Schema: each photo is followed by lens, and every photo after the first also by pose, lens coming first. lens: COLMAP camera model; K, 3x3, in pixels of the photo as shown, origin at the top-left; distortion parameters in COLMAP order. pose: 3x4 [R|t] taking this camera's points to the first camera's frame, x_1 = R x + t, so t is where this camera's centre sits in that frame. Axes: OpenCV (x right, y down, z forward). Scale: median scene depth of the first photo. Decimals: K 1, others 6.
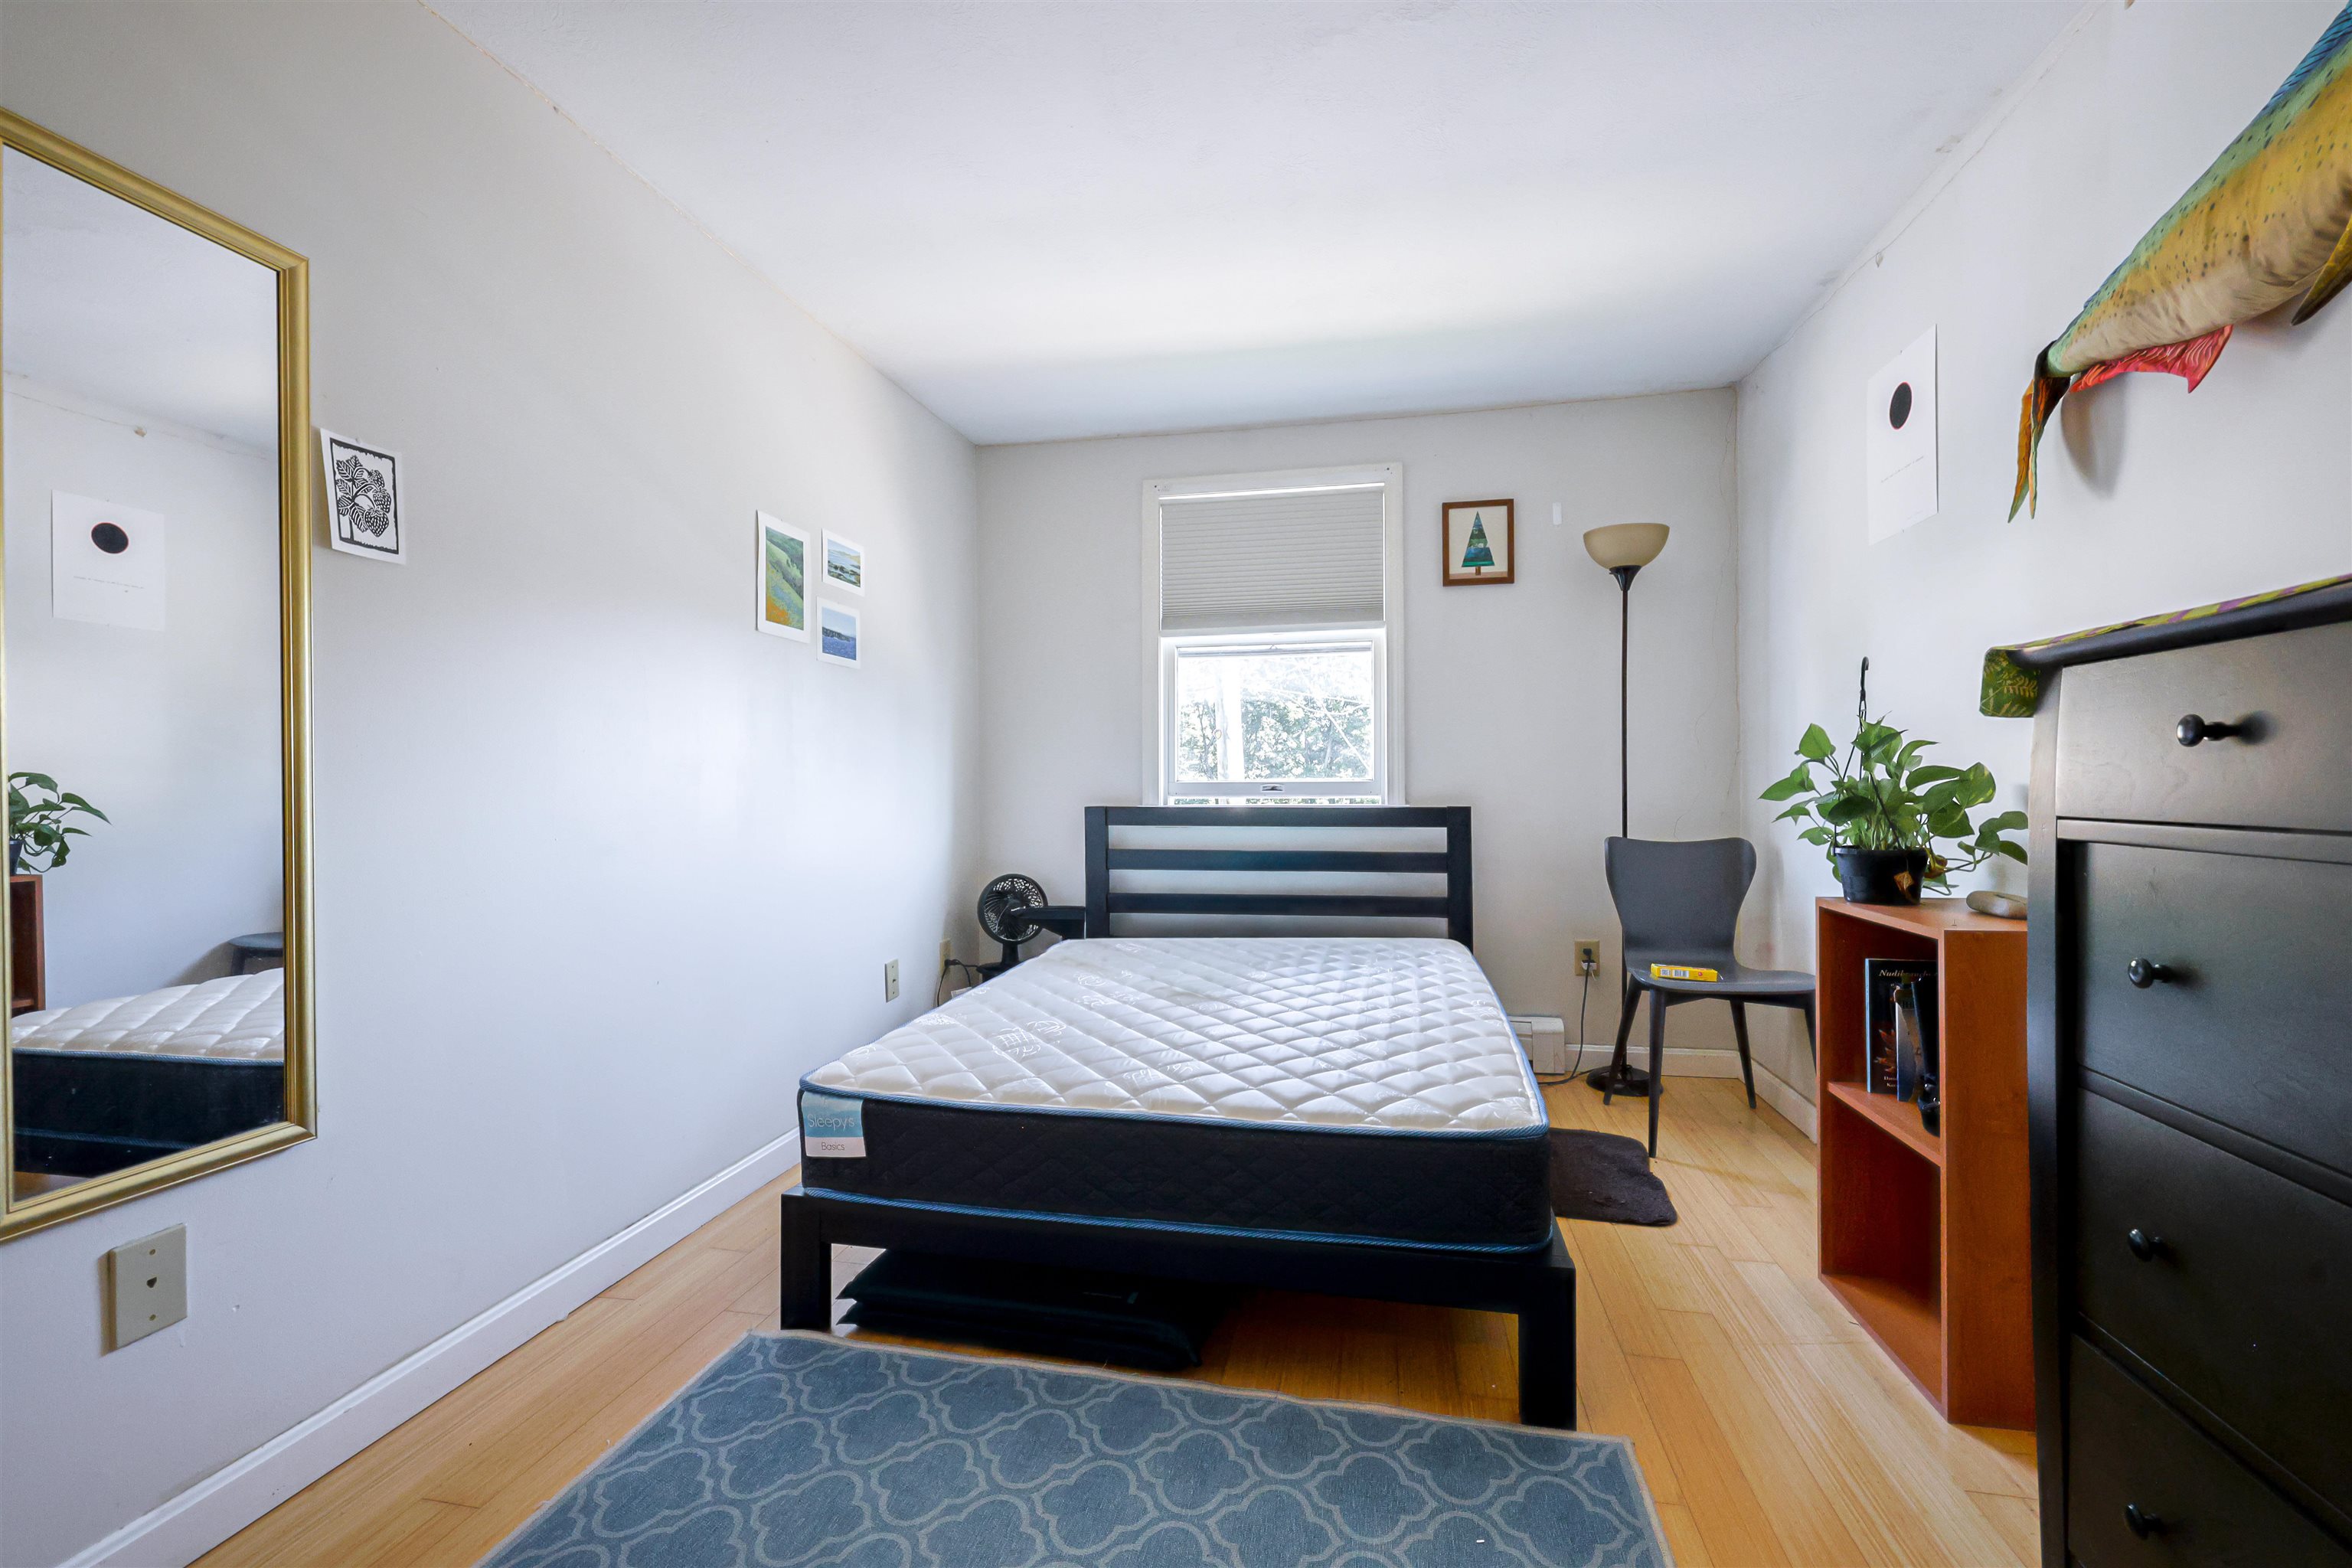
lens RADIAL K [[999.3, 0, 1160.8], [0, 999.3, 785.8], [0, 0, 1]] dist [-0.001805, -0.000129]
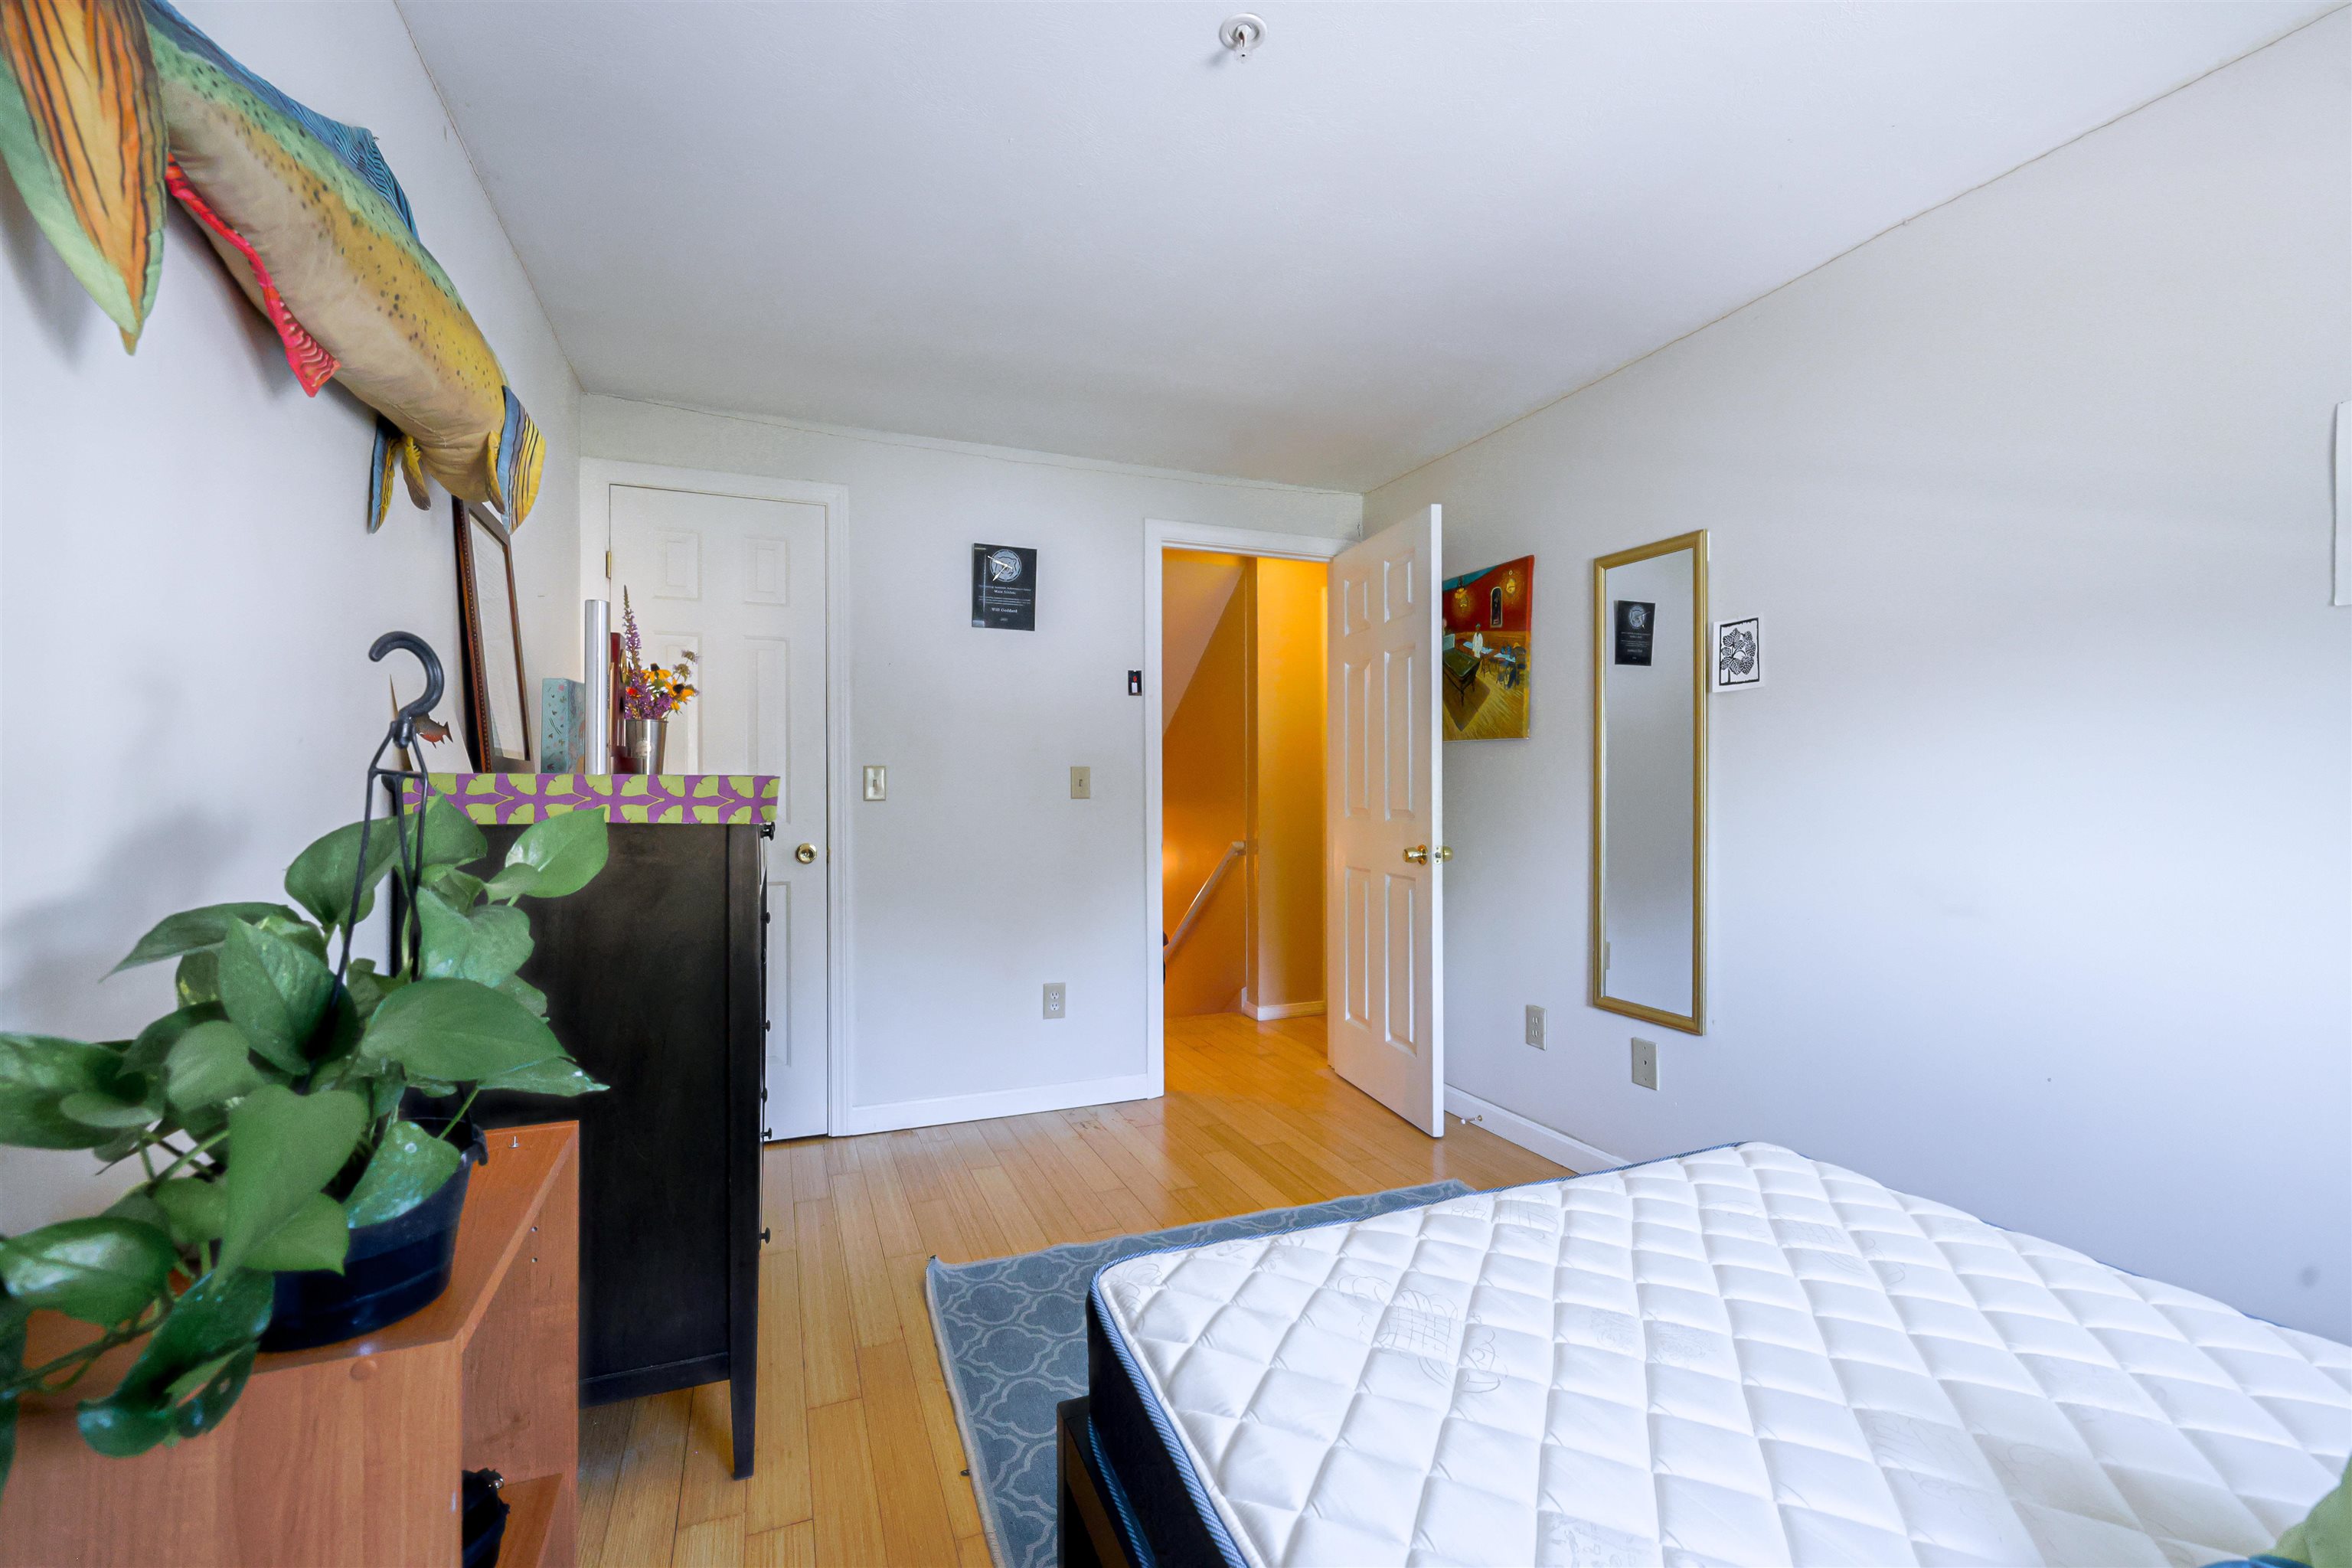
lens RADIAL K [[999.3, 0, 1160.8], [0, 999.3, 785.8], [0, 0, 1]] dist [-0.001805, -0.000129]
pose [[-0.838397, 0.006713, -0.545019, 0.697540], [0.003470, 0.999970, 0.006980, -0.076294], [0.545049, 0.003961, -0.838395, 1.525655]]
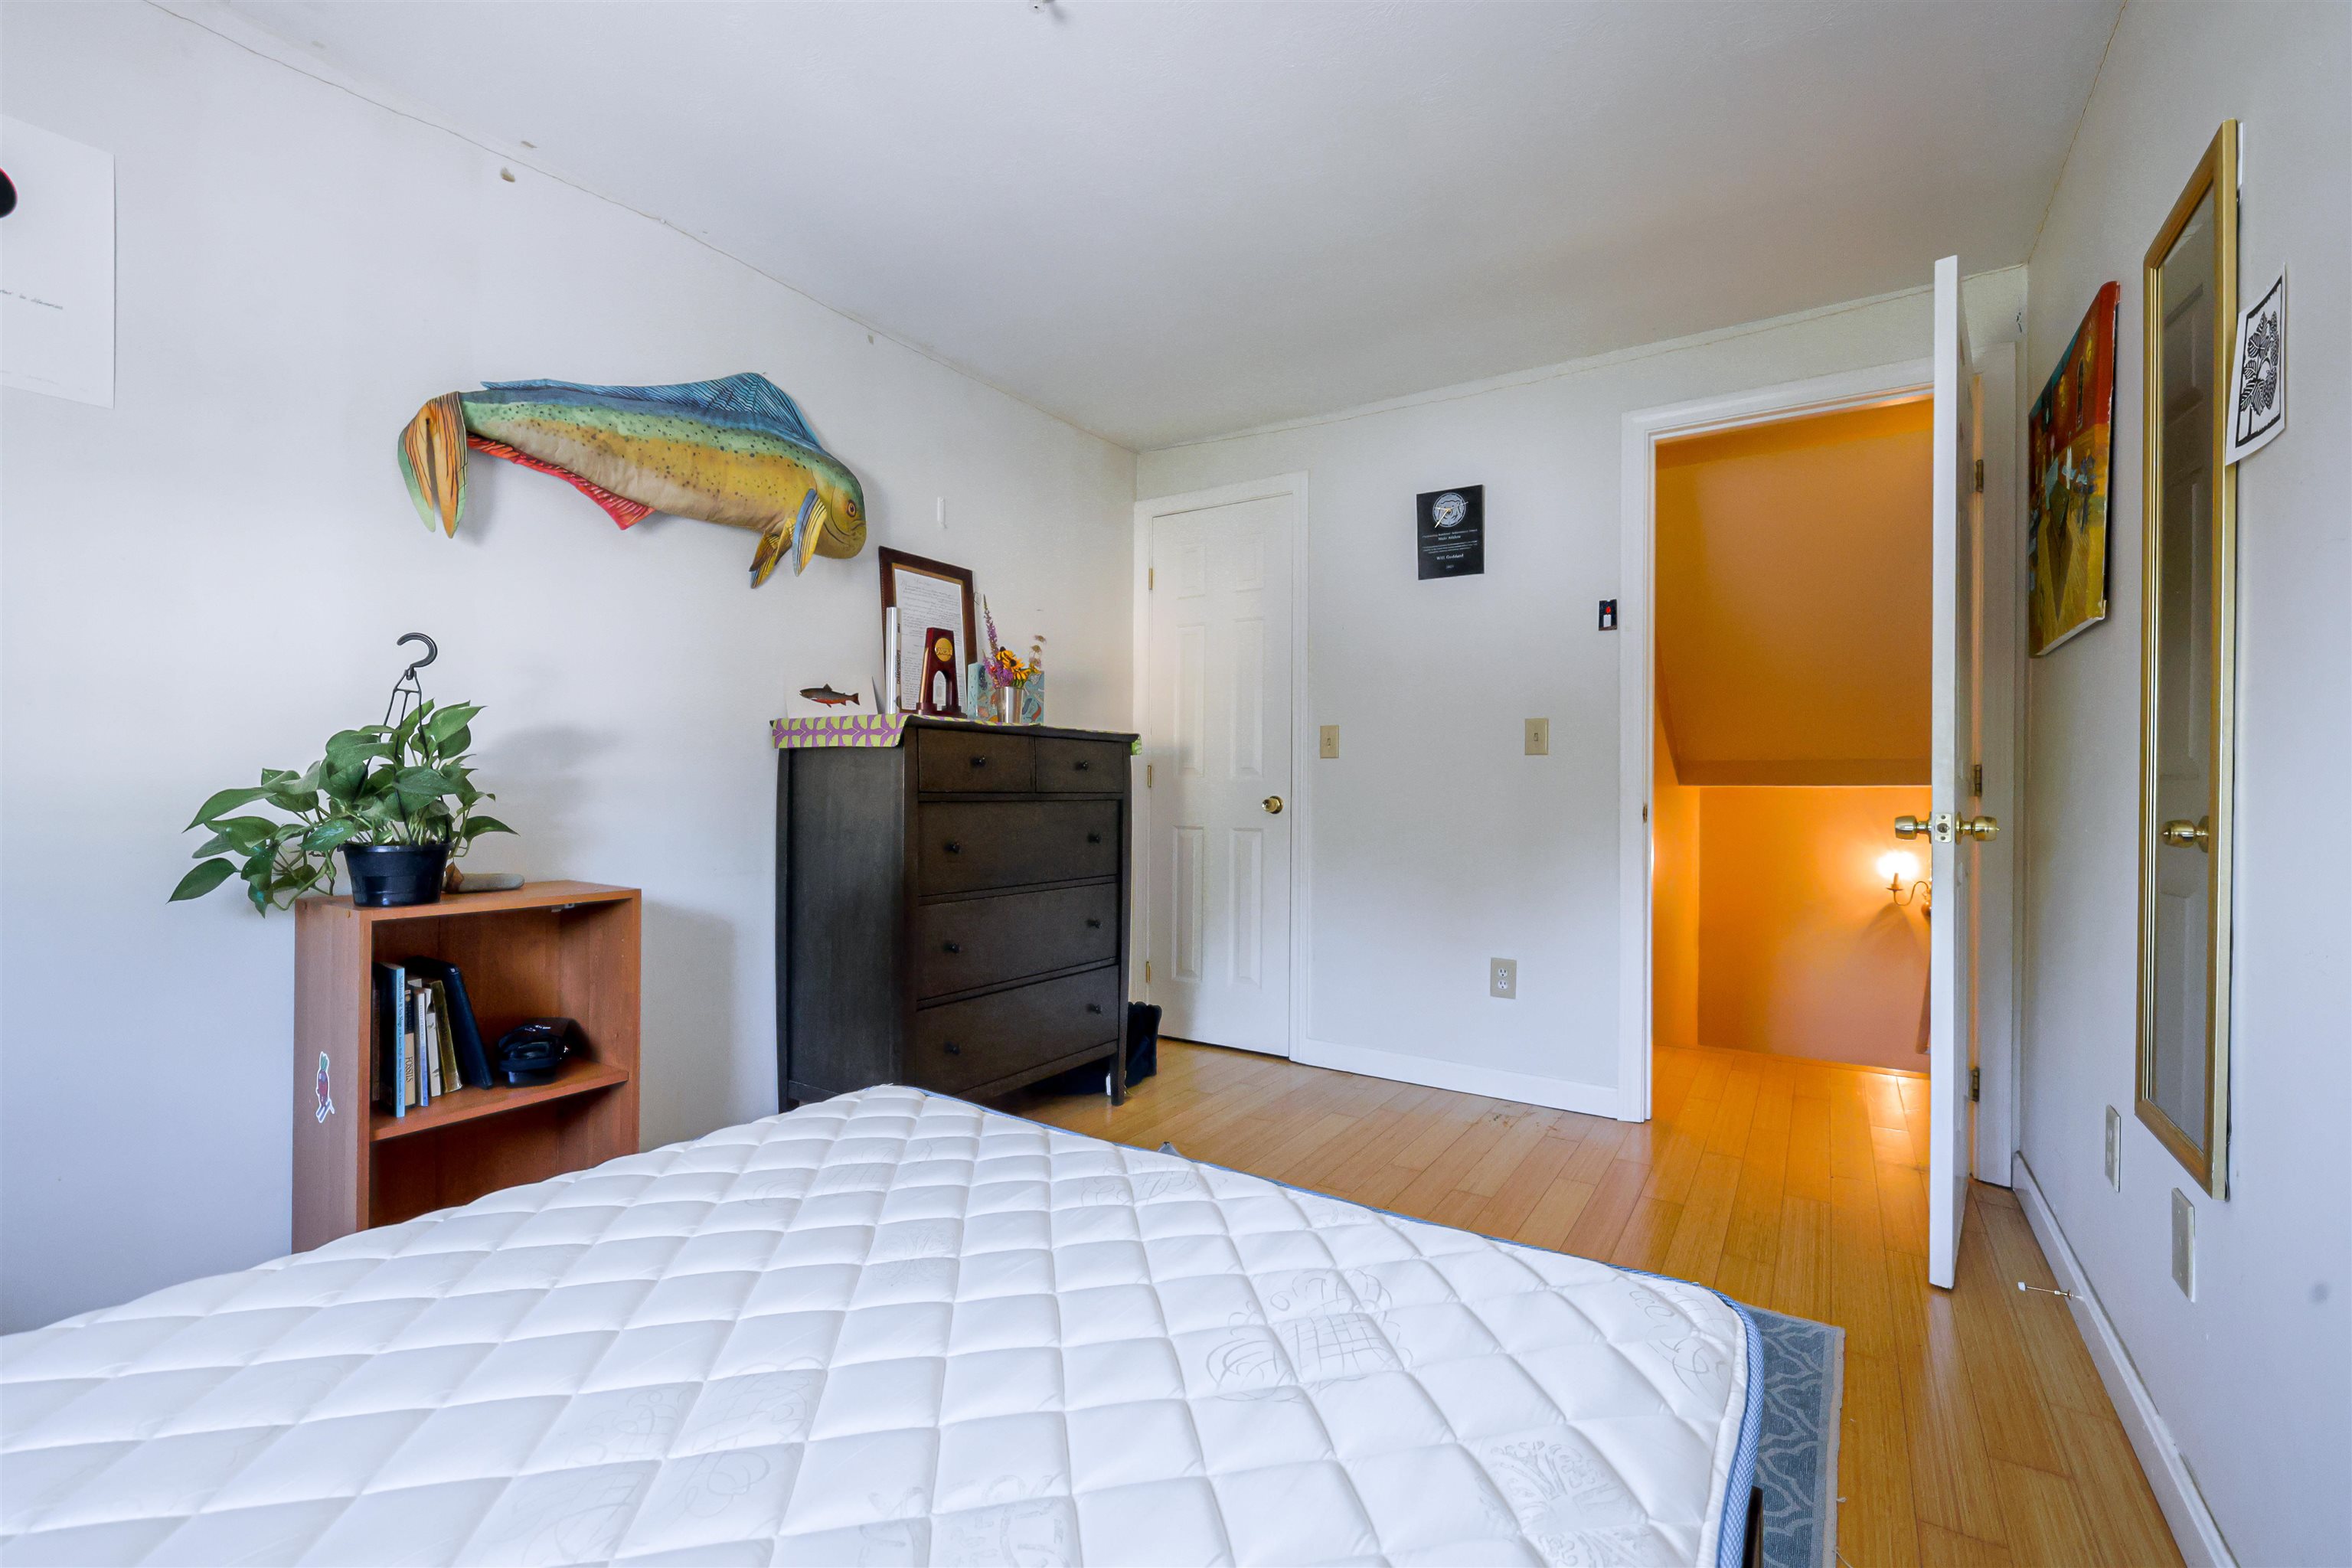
lens RADIAL K [[999.3, 0, 1160.8], [0, 999.3, 785.8], [0, 0, 1]] dist [-0.001805, -0.000129]
pose [[-0.922366, -0.000770, 0.386316, -0.288826], [0.000481, 0.999995, 0.003142, 0.008272], [-0.386317, 0.003084, -0.922361, 1.636960]]
